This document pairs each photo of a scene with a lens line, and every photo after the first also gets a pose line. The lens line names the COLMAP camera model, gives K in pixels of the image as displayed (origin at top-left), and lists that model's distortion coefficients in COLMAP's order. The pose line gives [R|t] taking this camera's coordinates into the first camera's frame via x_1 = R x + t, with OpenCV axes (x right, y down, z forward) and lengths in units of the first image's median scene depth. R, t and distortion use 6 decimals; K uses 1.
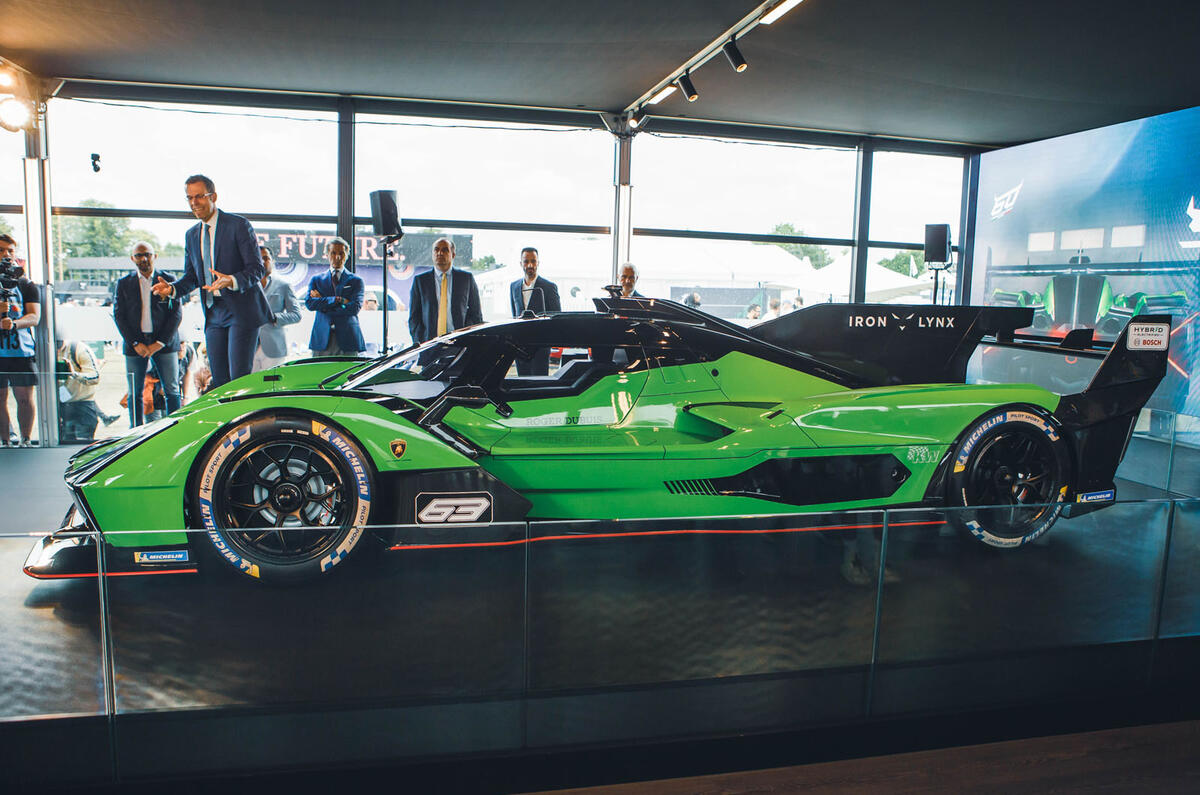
lens RADIAL K [[869.7, 0, 600.0], [0, 869.7, 397.5], [0, 0, 1]] dist [-0.107868, 0.061123]
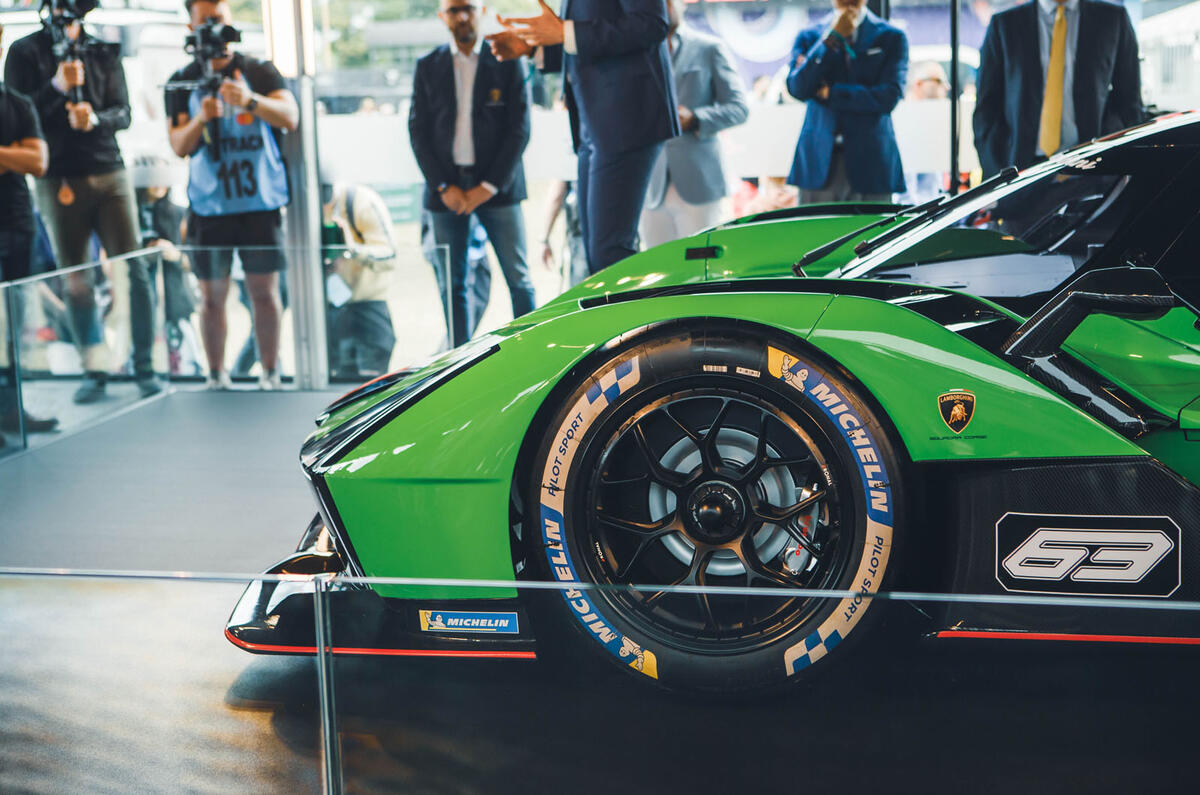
lens RADIAL K [[1824.6, 0, 599.0], [0, 1824.6, 377.6], [0, 0, 1]] dist [0.029358, 0.045427]
pose [[0.901611, 0.015412, -0.432273, 0.005007], [0.006202, 0.998802, 0.048546, -0.004220], [0.432503, -0.046451, 0.900435, 0.082294]]
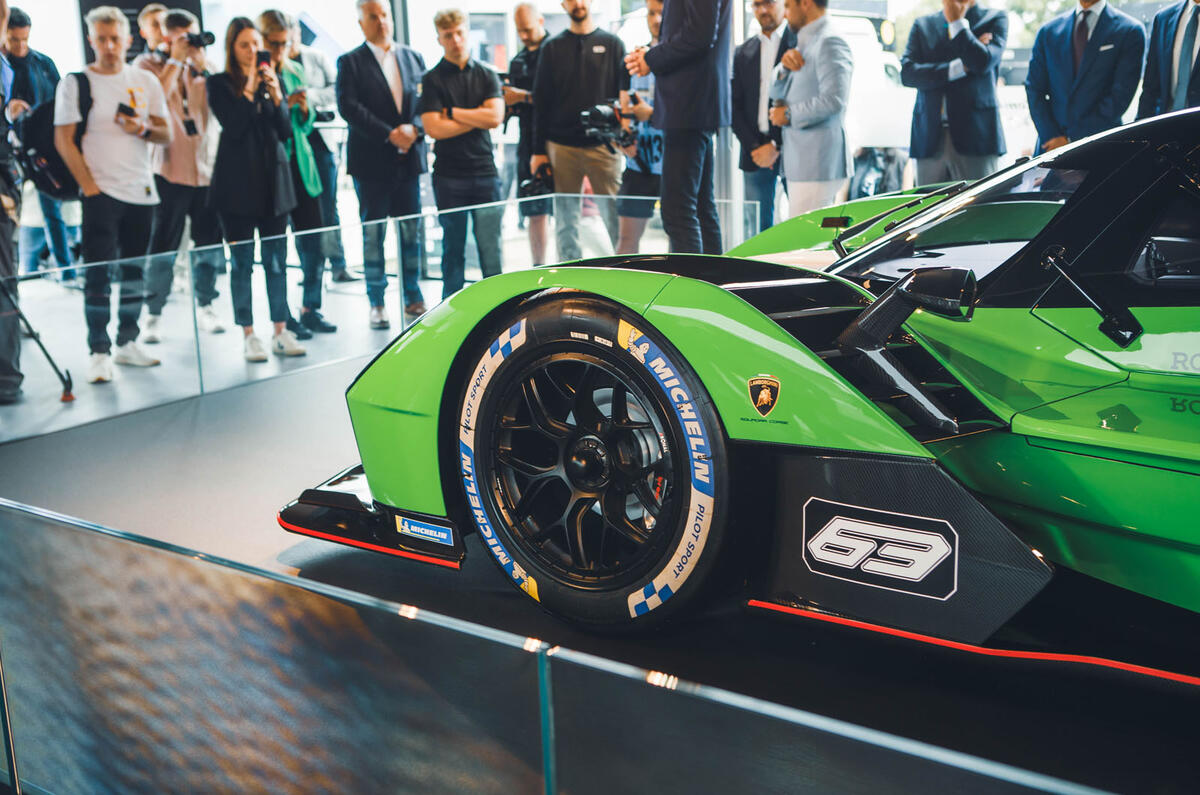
lens RADIAL K [[1436.8, 0, 600.0], [0, 1436.8, 397.5], [0, 0, 1]] dist [-0.113546, 0.005432]
pose [[0.632513, 0.124476, -0.764482, 0.293906], [-0.035796, 0.990645, 0.131685, -0.036675], [0.773722, -0.055927, 0.631052, 0.453668]]
